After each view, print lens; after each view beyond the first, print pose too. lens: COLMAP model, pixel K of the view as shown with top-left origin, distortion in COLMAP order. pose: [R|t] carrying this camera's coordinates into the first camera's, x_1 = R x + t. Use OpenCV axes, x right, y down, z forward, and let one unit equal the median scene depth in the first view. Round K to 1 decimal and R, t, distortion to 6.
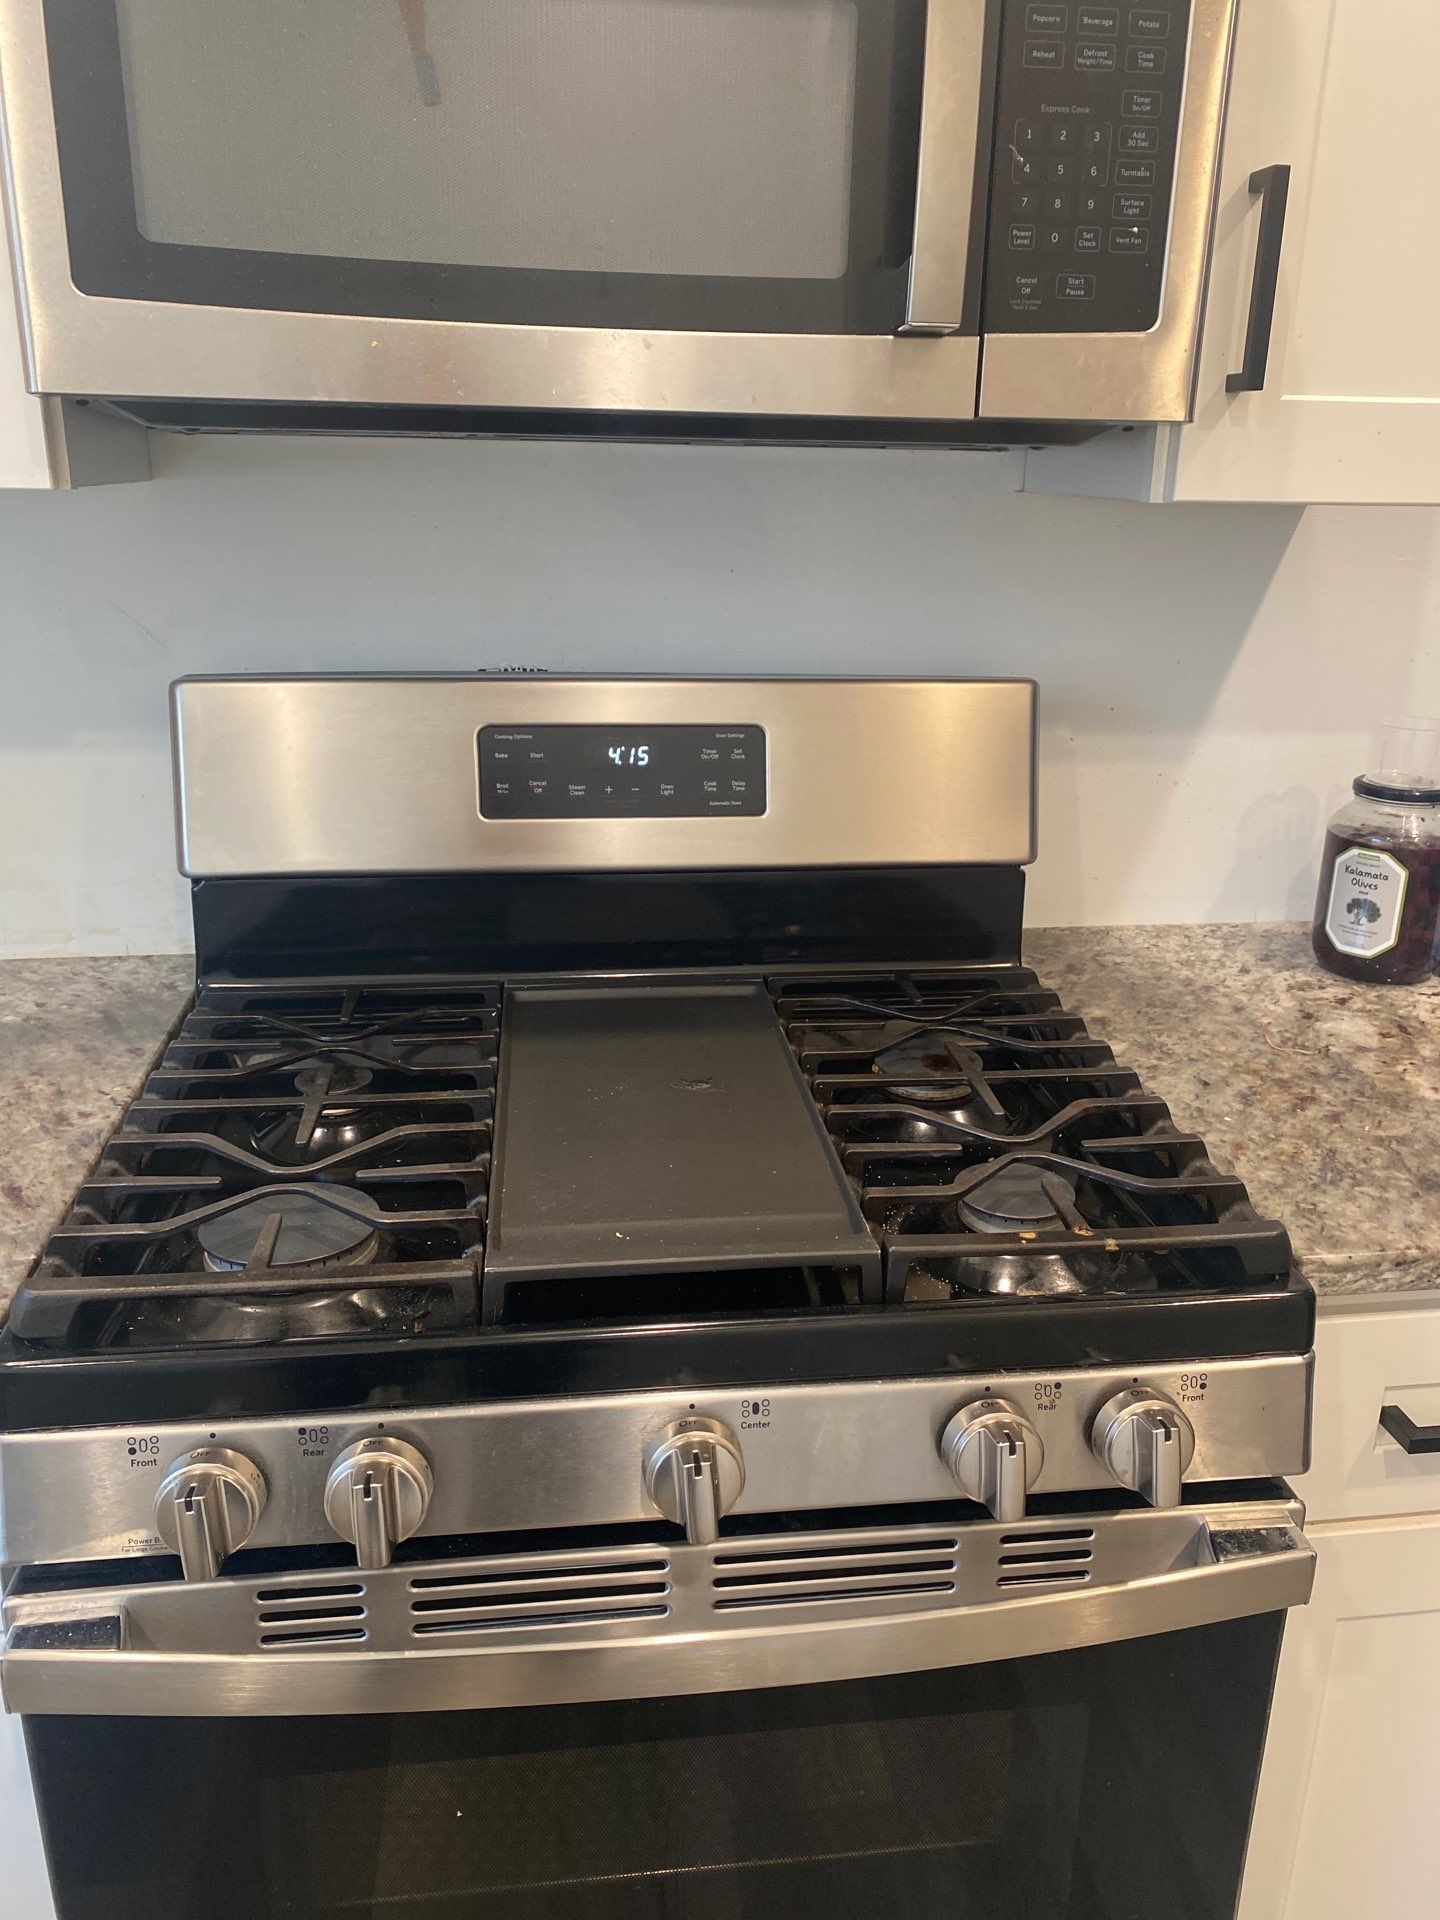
lens RADIAL K [[1465.1, 0, 718.4], [0, 1465.1, 902.6], [0, 0, 1]] dist [0.063121, -0.001139]
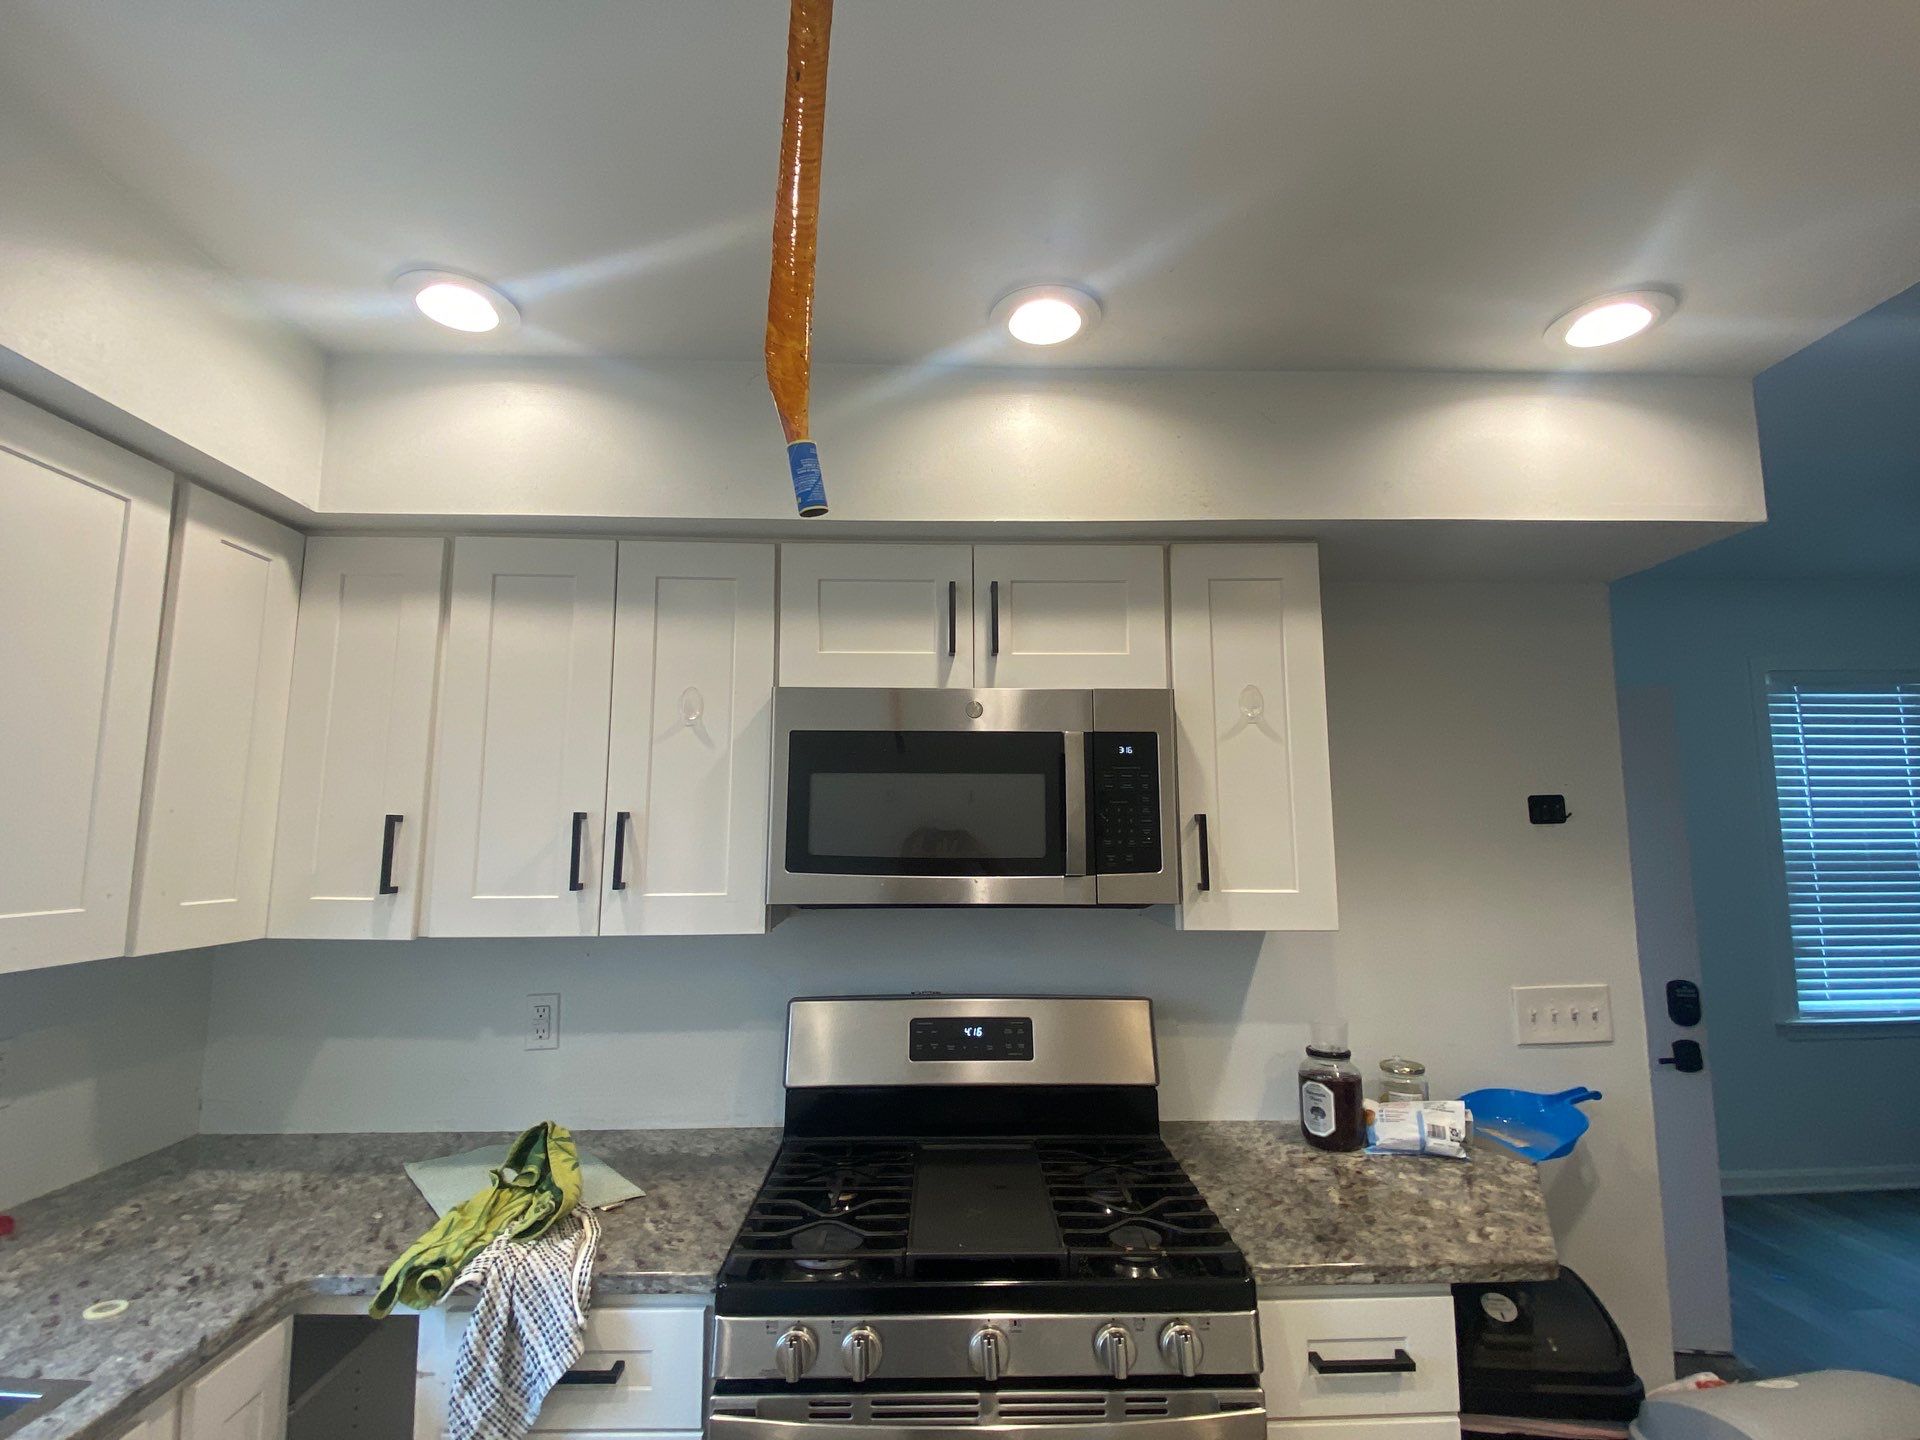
lens RADIAL K [[881.6, 0, 955.0], [0, 881.6, 721.0], [0, 0, 1]] dist [0.024668, -0.021274]
pose [[0.993817, -0.032561, -0.106150, 0.082274], [-0.014692, 0.909063, -0.416399, 0.038452], [0.110056, 0.415384, 0.902964, -0.528393]]
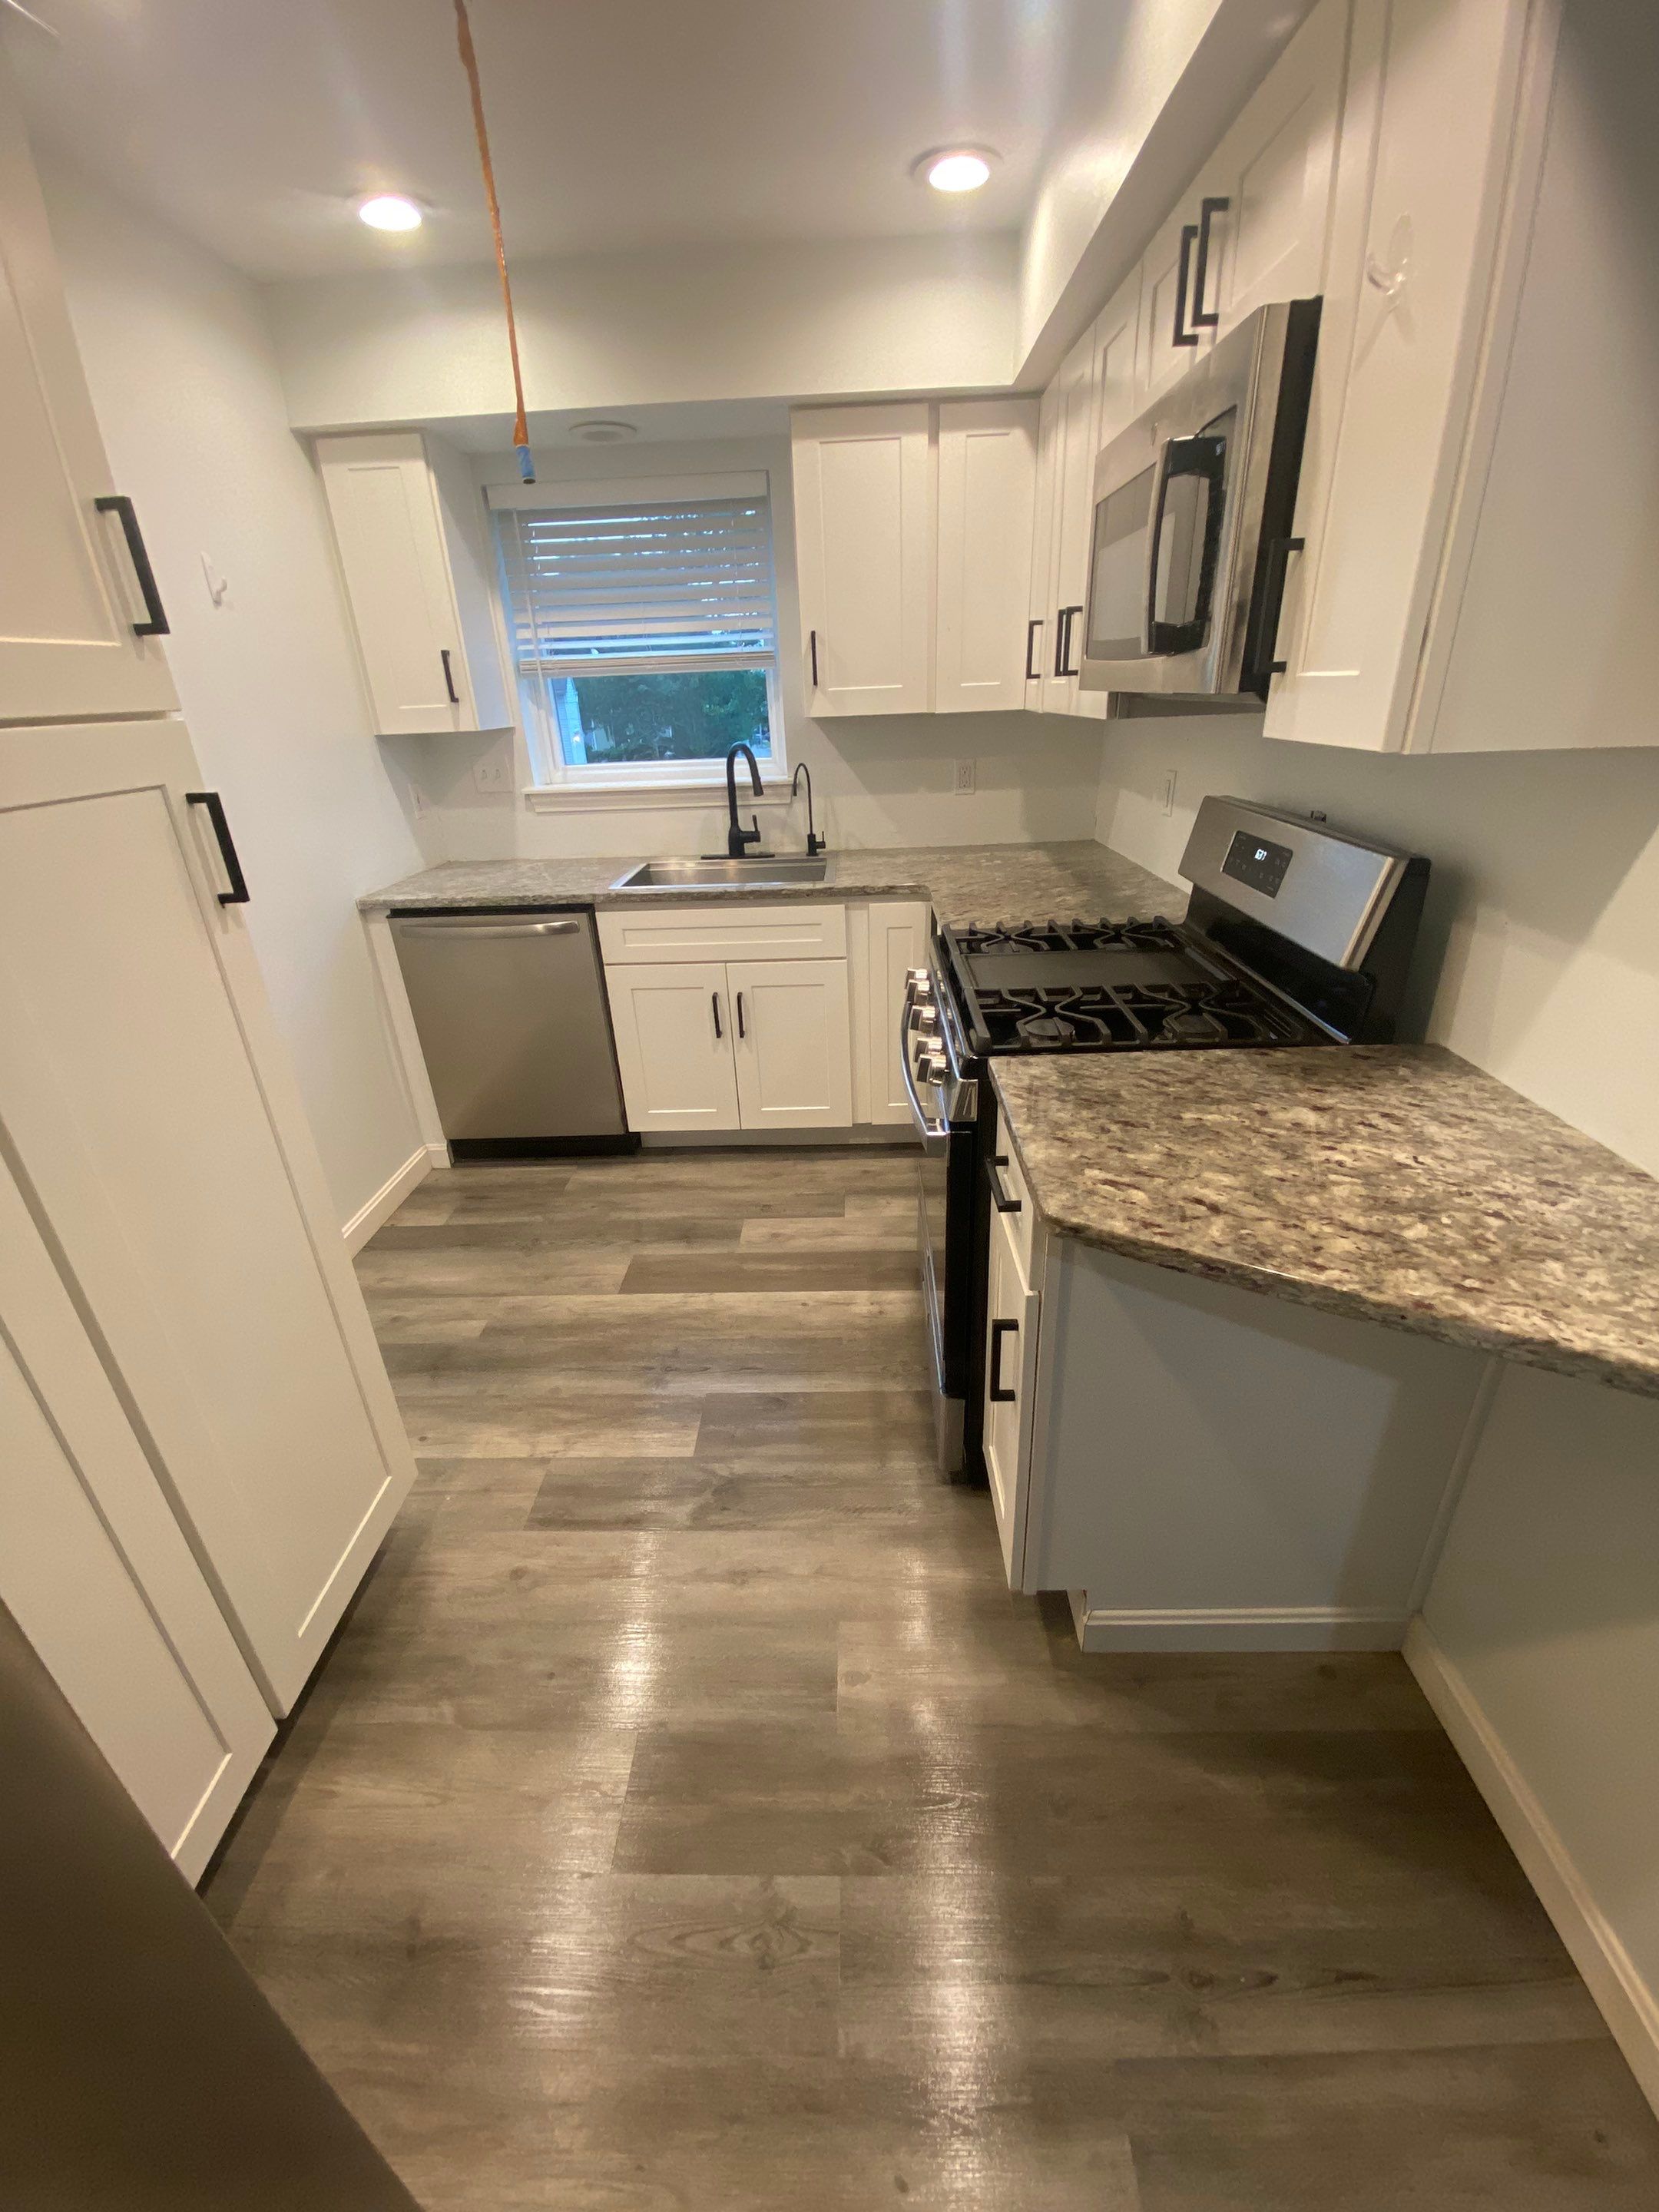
lens RADIAL K [[902.2, 0, 836.5], [0, 902.2, 1112.0], [0, 0, 1]] dist [0.018659, -0.017460]
pose [[-0.169117, 0.400584, -0.900517, 1.415224], [-0.252652, 0.865528, 0.432468, -0.199865], [0.952663, 0.300655, -0.045167, 0.677142]]
